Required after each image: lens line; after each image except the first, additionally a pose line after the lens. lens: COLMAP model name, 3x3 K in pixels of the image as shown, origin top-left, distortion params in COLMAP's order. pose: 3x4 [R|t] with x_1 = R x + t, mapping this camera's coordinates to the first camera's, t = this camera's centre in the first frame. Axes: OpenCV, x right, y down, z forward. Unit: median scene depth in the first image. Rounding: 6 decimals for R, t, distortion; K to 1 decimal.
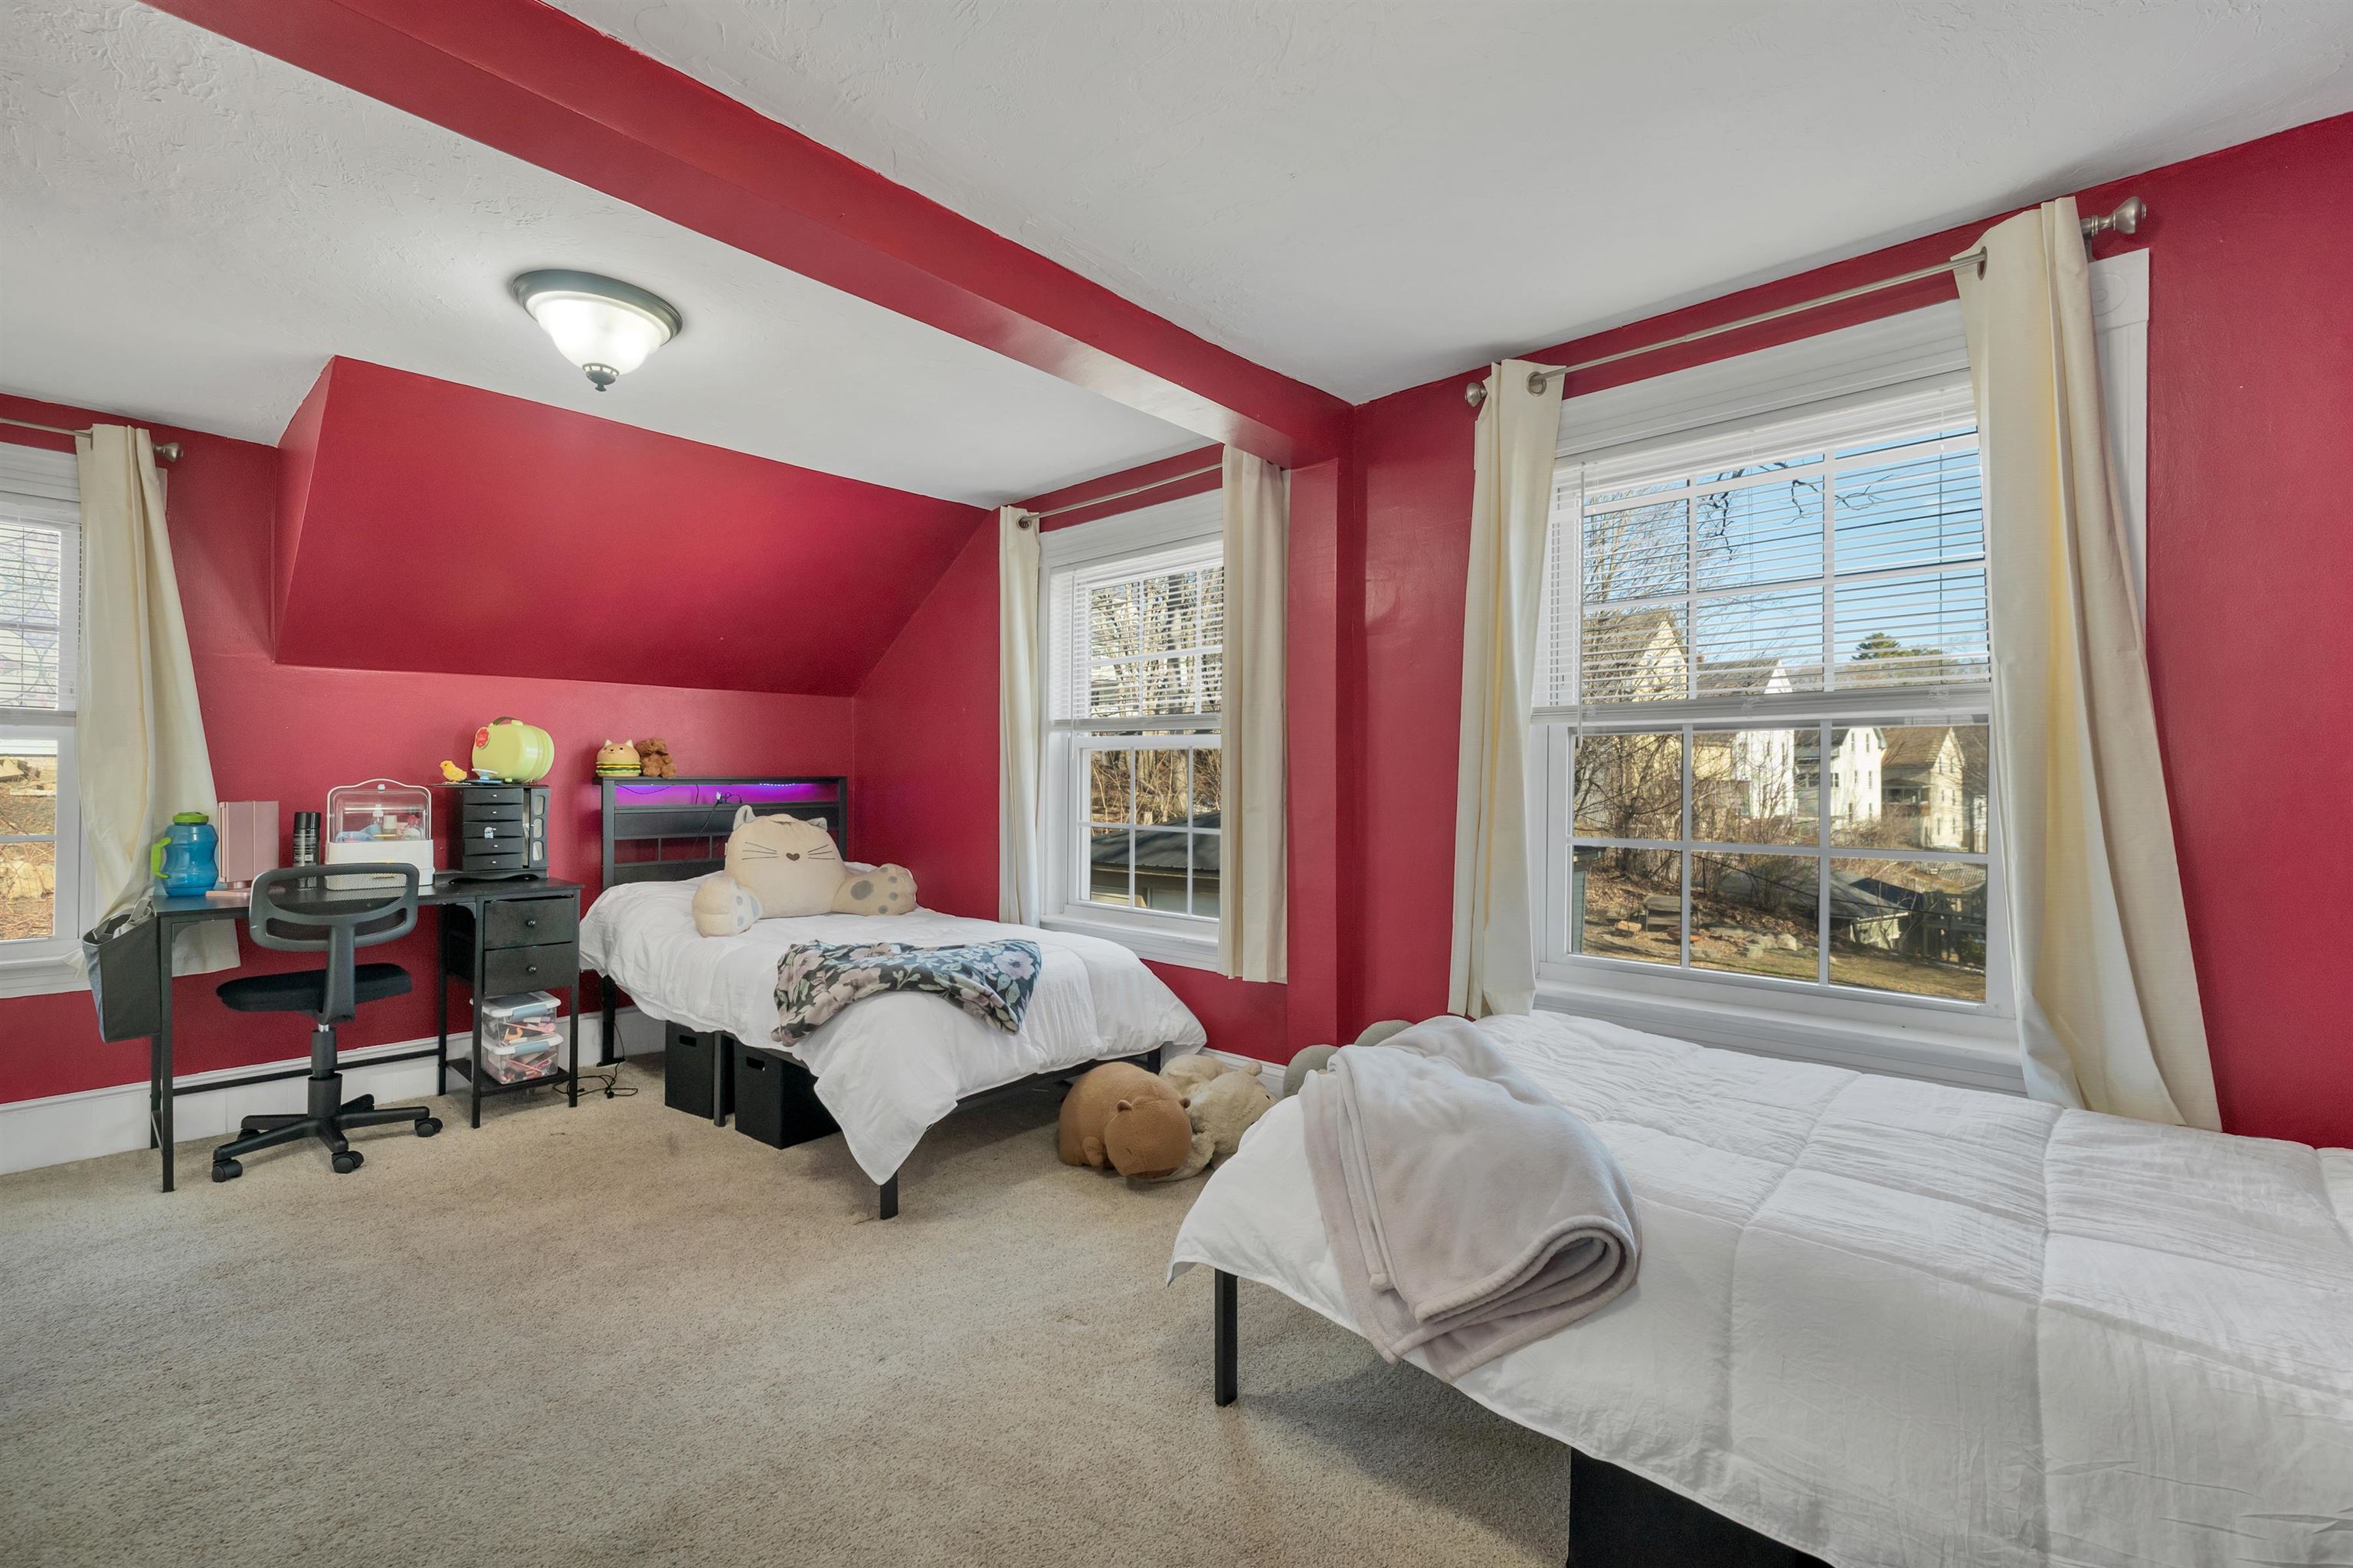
lens RADIAL K [[987.6, 0, 1173.7], [0, 987.6, 781.6], [0, 0, 1]] dist [0.004578, -0.000043]
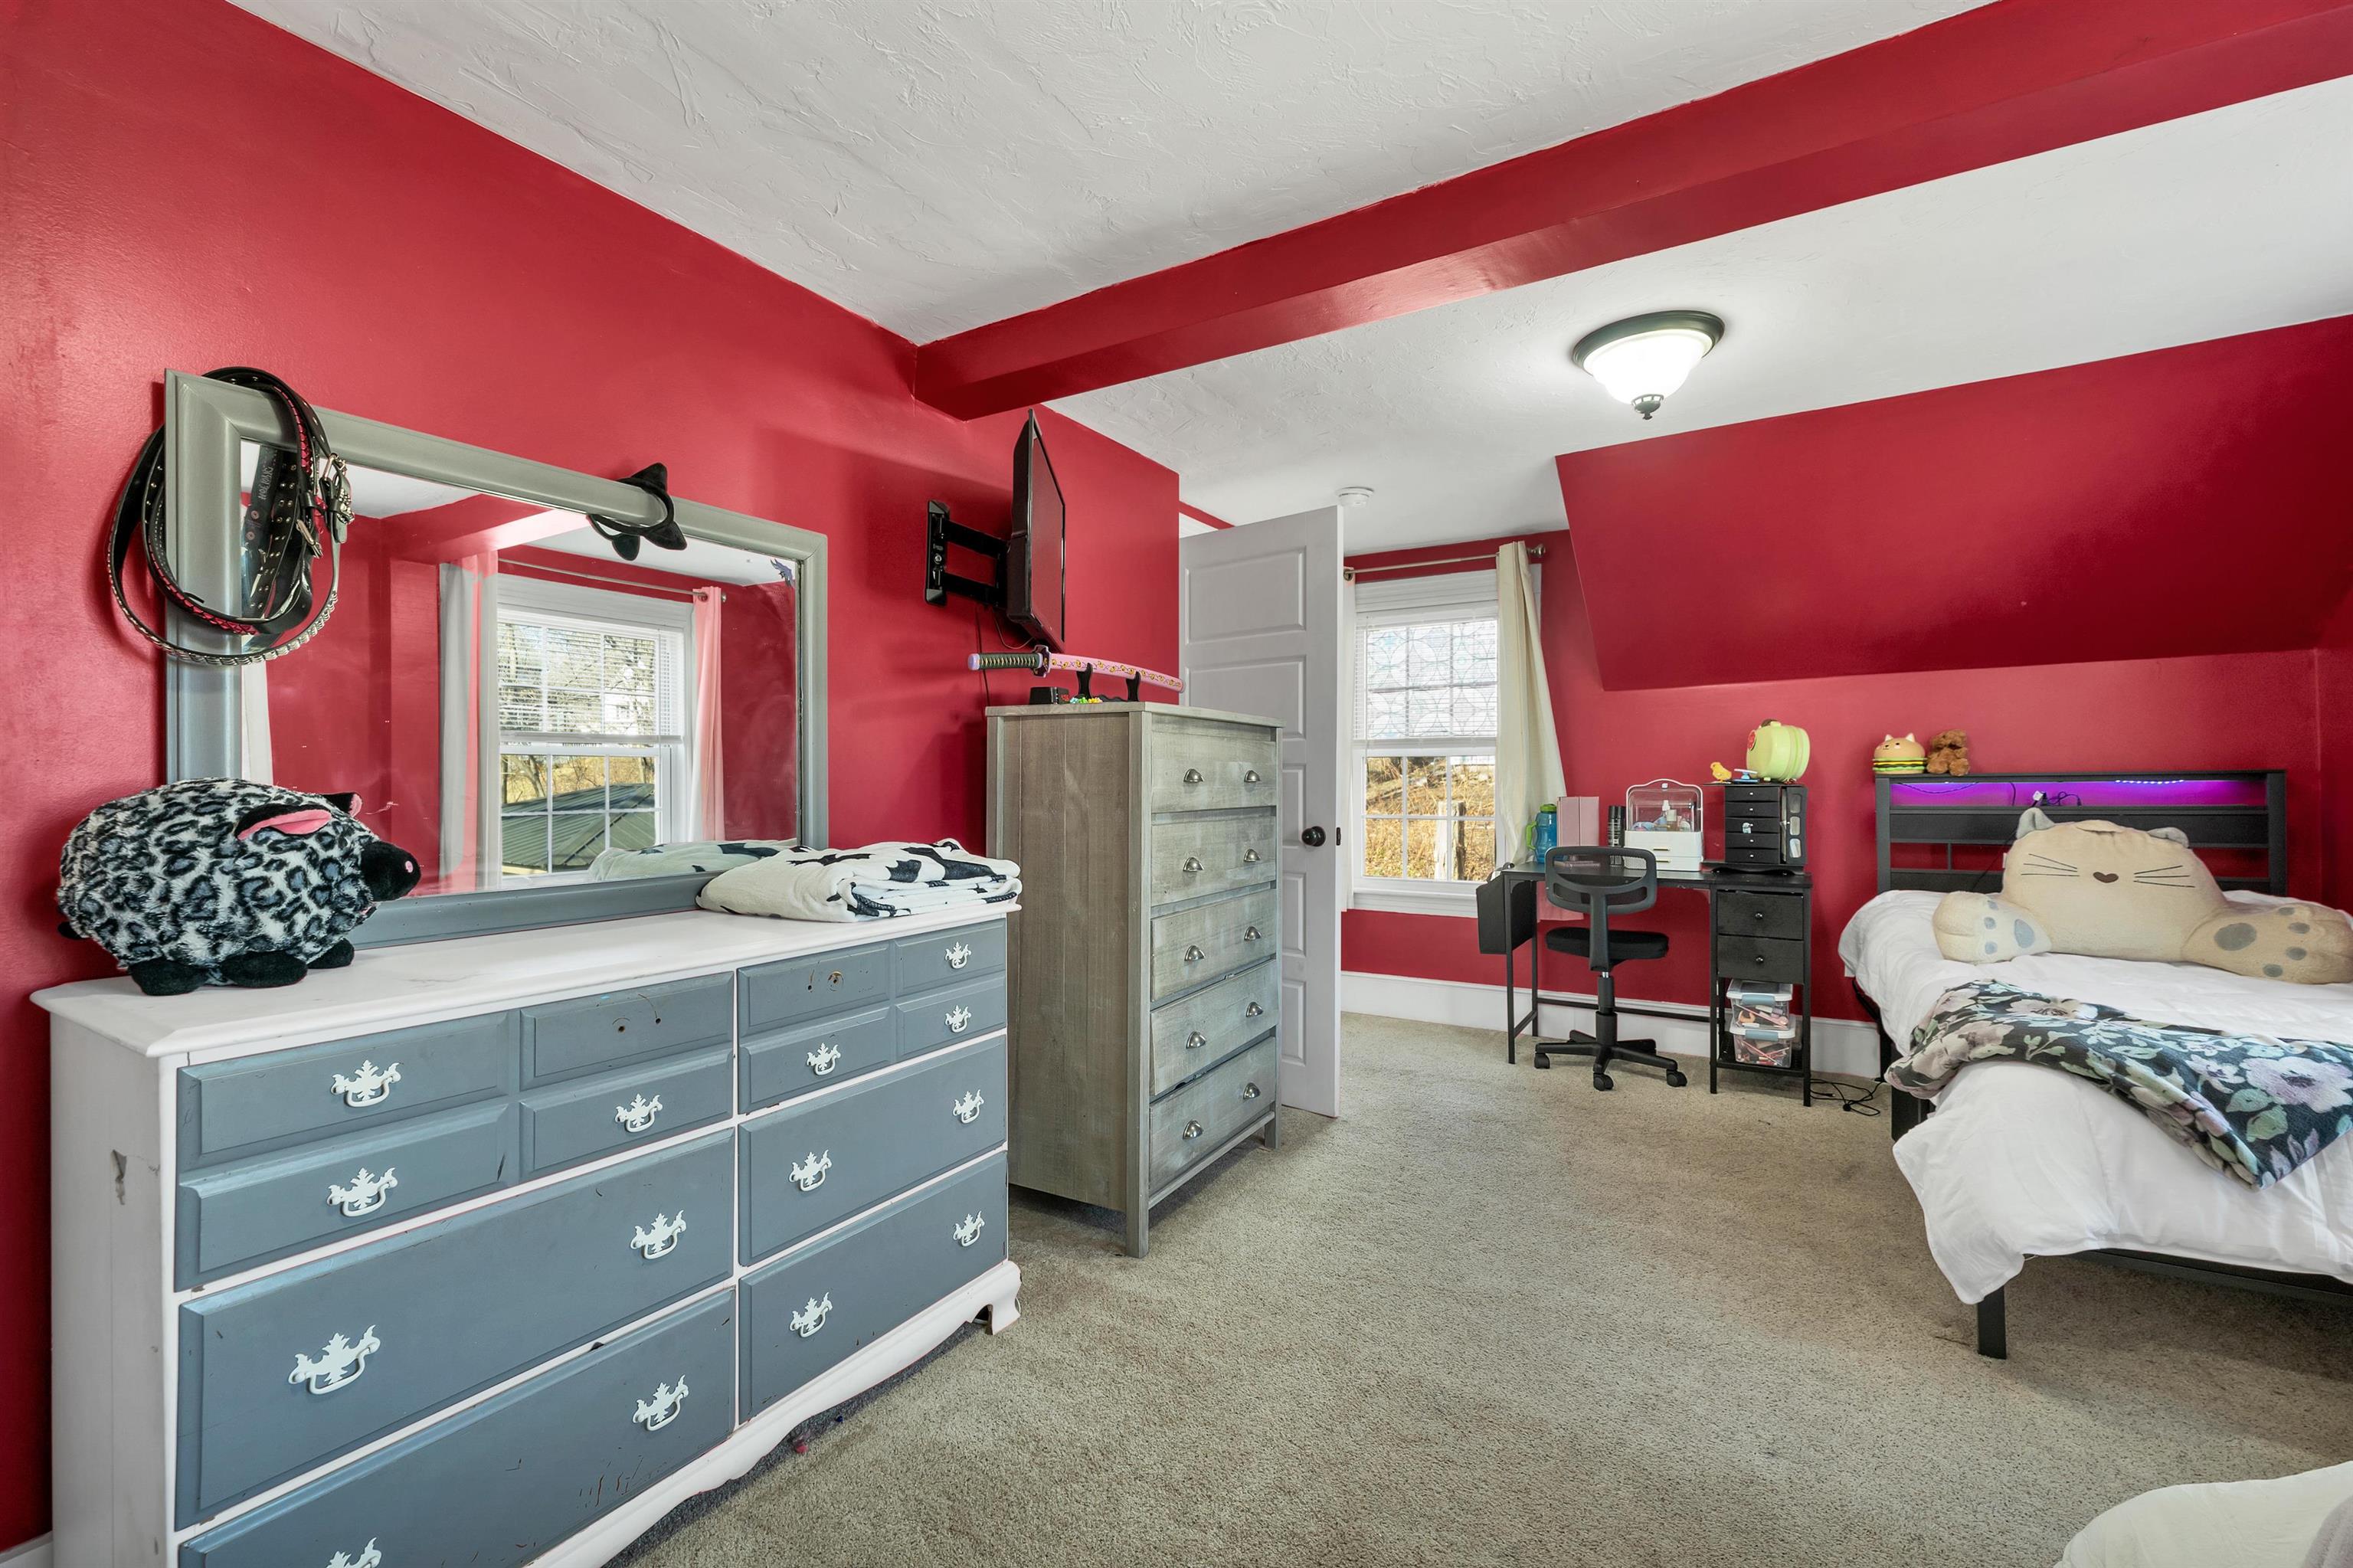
lens RADIAL K [[987.6, 0, 1174.7], [0, 987.6, 785.0], [0, 0, 1]] dist [0.004578, -0.000043]
pose [[0.202474, -0.002256, -0.979285, 0.268667], [0.007011, 0.999975, -0.000854, 0.001663], [0.979262, -0.006693, 0.202485, 0.196874]]
